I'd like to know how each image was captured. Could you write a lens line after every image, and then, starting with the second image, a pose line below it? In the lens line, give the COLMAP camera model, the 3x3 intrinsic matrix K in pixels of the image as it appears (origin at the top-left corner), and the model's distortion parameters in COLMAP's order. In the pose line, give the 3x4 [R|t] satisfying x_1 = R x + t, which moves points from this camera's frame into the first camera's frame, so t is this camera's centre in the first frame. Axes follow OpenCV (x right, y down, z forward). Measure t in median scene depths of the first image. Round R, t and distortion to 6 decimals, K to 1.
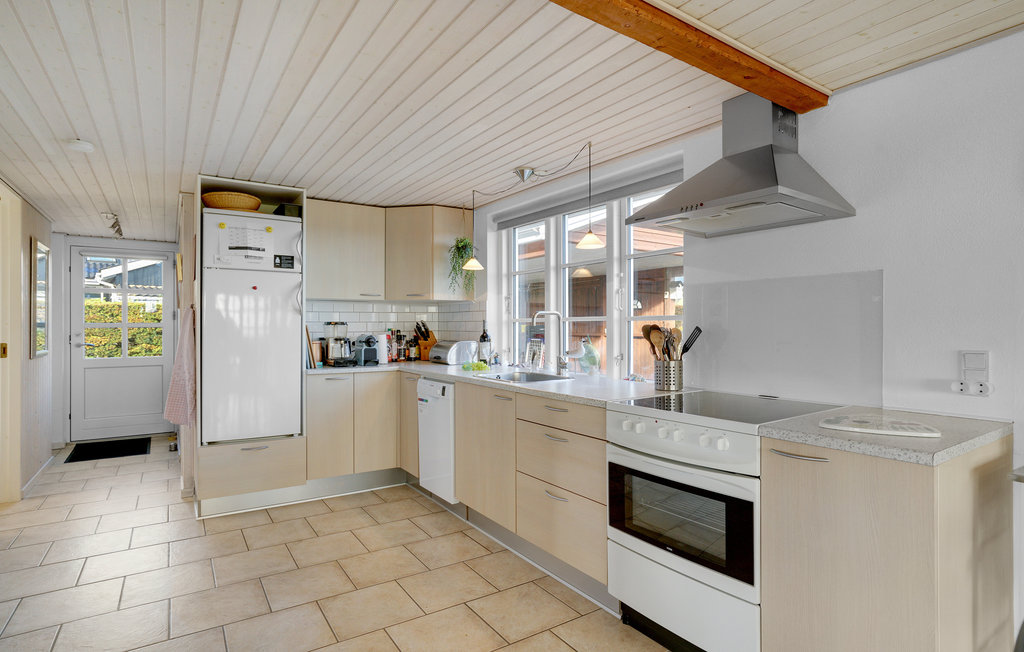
lens RADIAL K [[530.1, 0, 507.5], [0, 530.1, 327.5], [0, 0, 1]] dist [-0.012526, 0.007673]
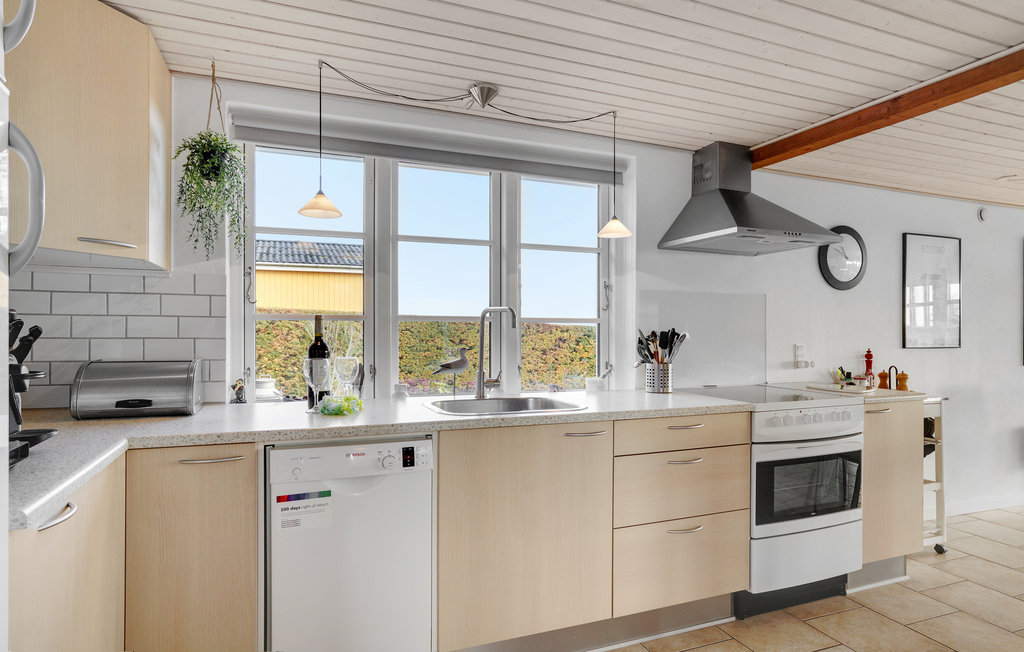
lens RADIAL K [[597.9, 0, 517.9], [0, 597.9, 329.5], [0, 0, 1]] dist [0.020573, 0.000751]
pose [[0.174254, 0.000795, 0.984700, -0.582912], [-0.004217, 0.999991, -0.000061, -0.000643], [-0.984692, -0.004142, 0.174256, 0.710523]]
